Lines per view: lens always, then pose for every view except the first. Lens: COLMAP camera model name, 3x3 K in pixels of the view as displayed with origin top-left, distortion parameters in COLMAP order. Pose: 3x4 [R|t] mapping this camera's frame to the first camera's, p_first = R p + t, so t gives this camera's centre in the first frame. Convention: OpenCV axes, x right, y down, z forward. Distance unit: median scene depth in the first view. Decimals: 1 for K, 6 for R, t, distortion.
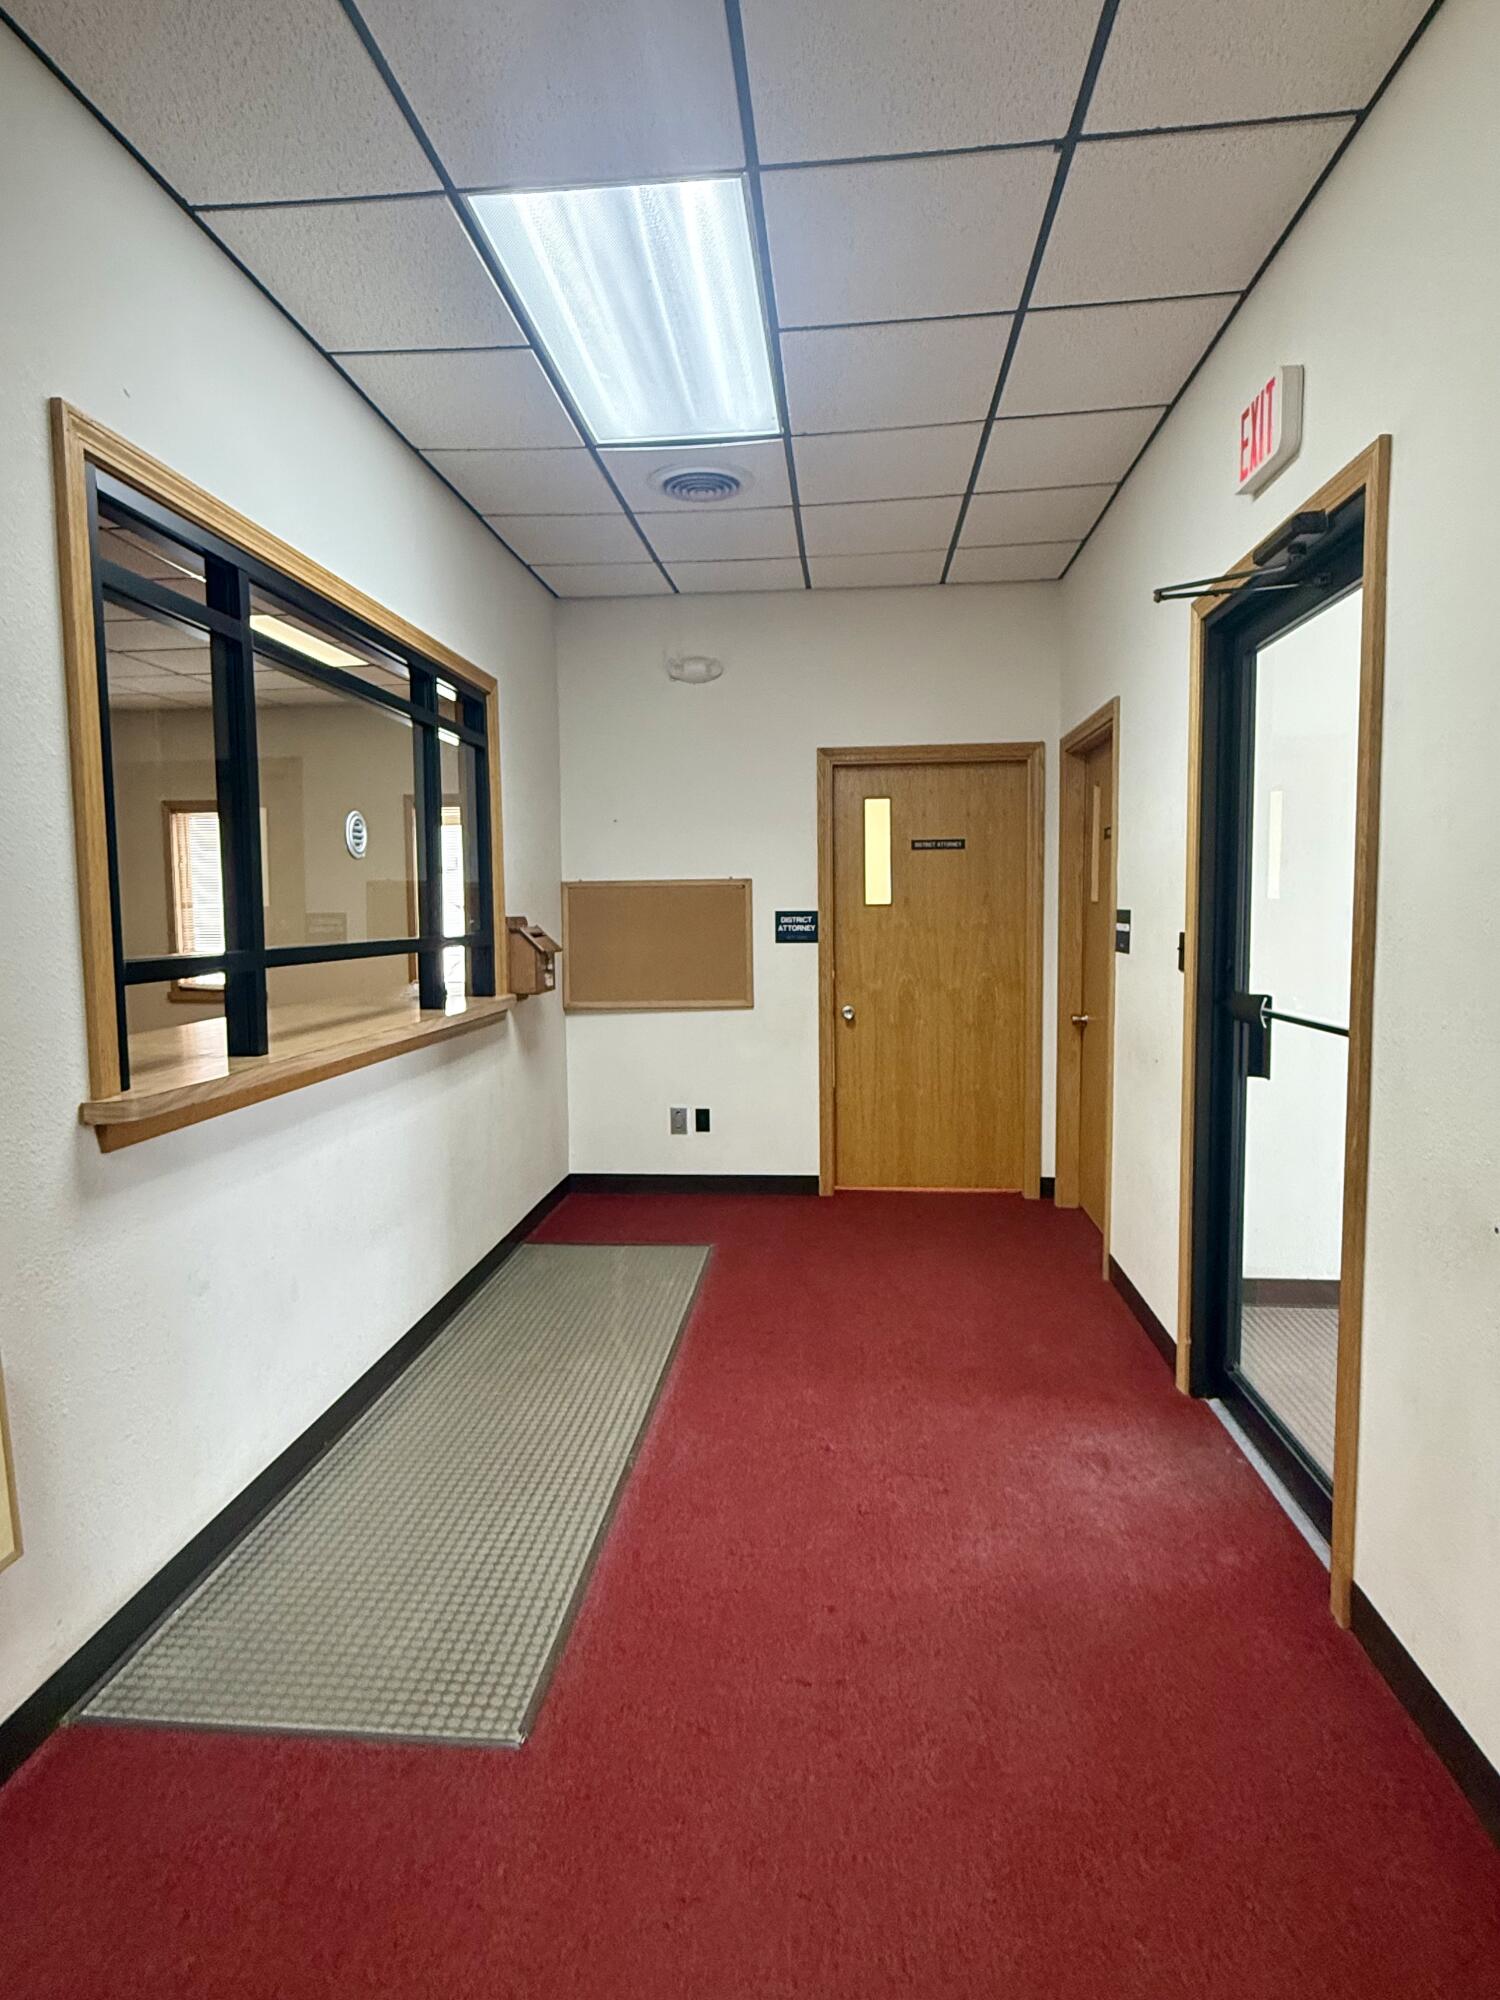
lens RADIAL K [[1115.3, 0, 750.0], [0, 1115.3, 1000.0], [0, 0, 1]] dist [0.001721, -0.019551]
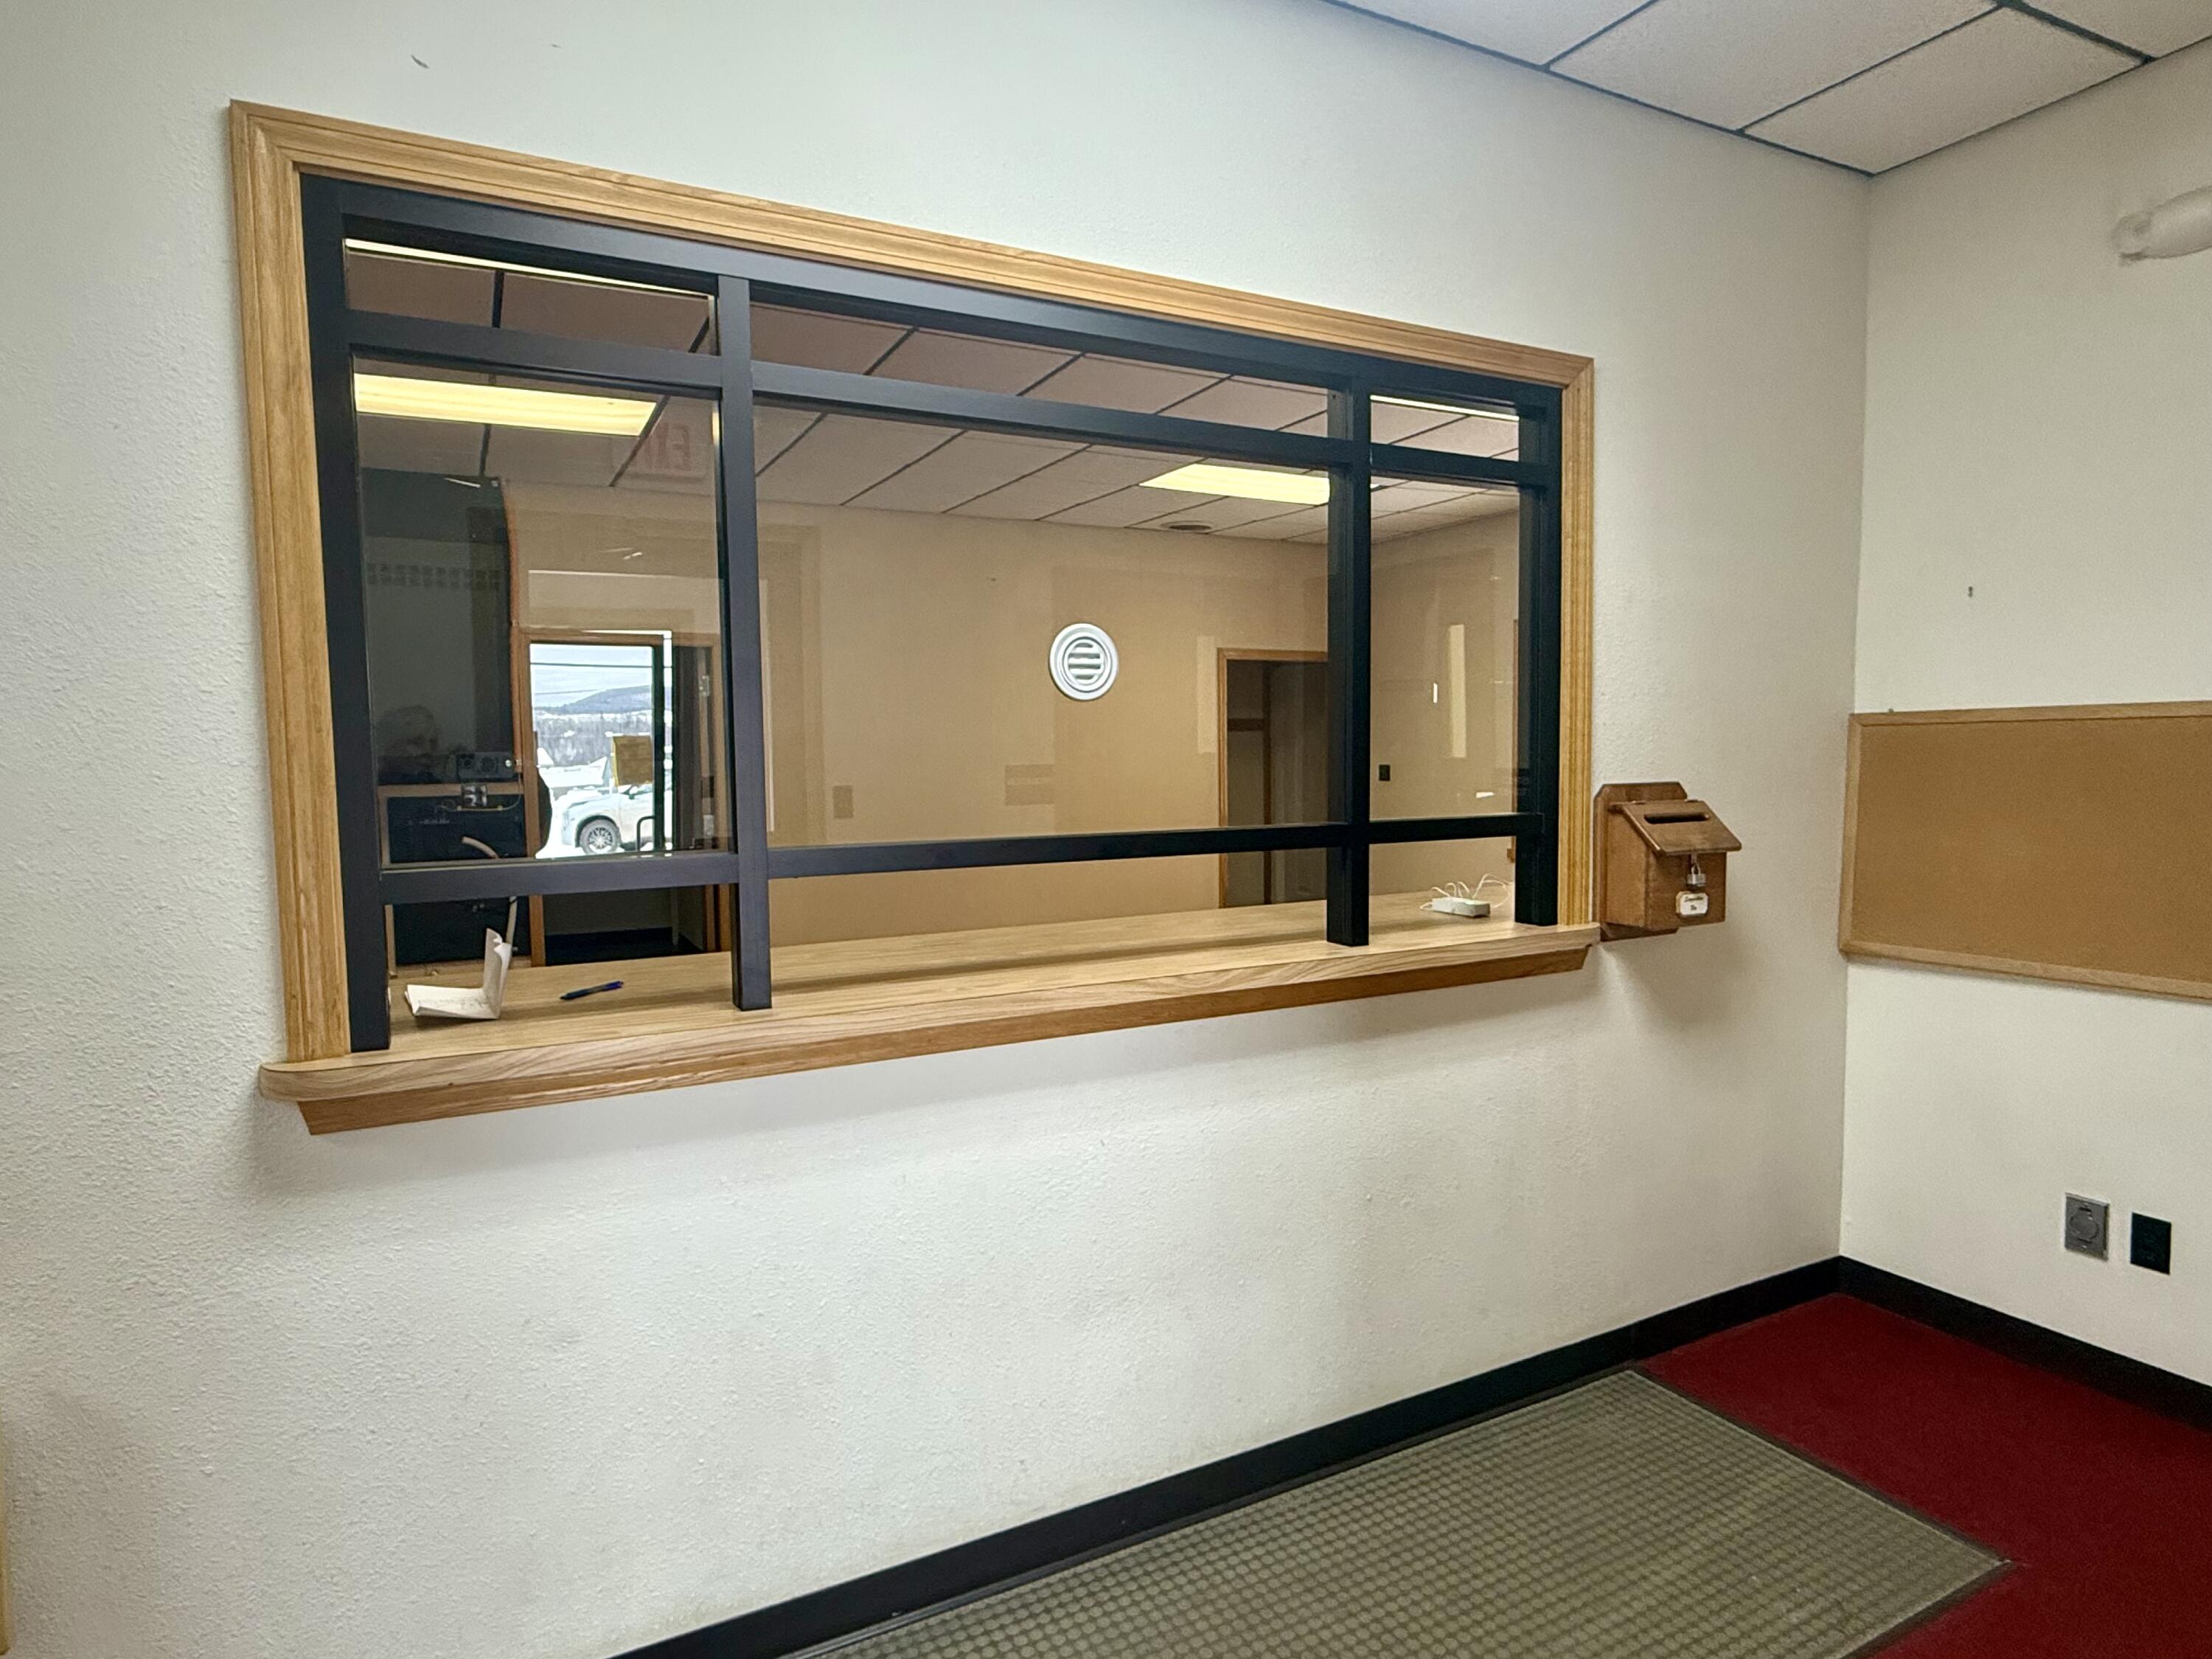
lens RADIAL K [[1233.5, 0, 1106.0], [0, 1233.5, 829.5], [0, 0, 1]] dist [0.001721, -0.019551]
pose [[0.527969, 0.072158, -0.846193, 0.162004], [-0.068046, 0.996775, 0.042542, -0.058520], [0.846533, 0.035119, 0.531176, 0.451559]]
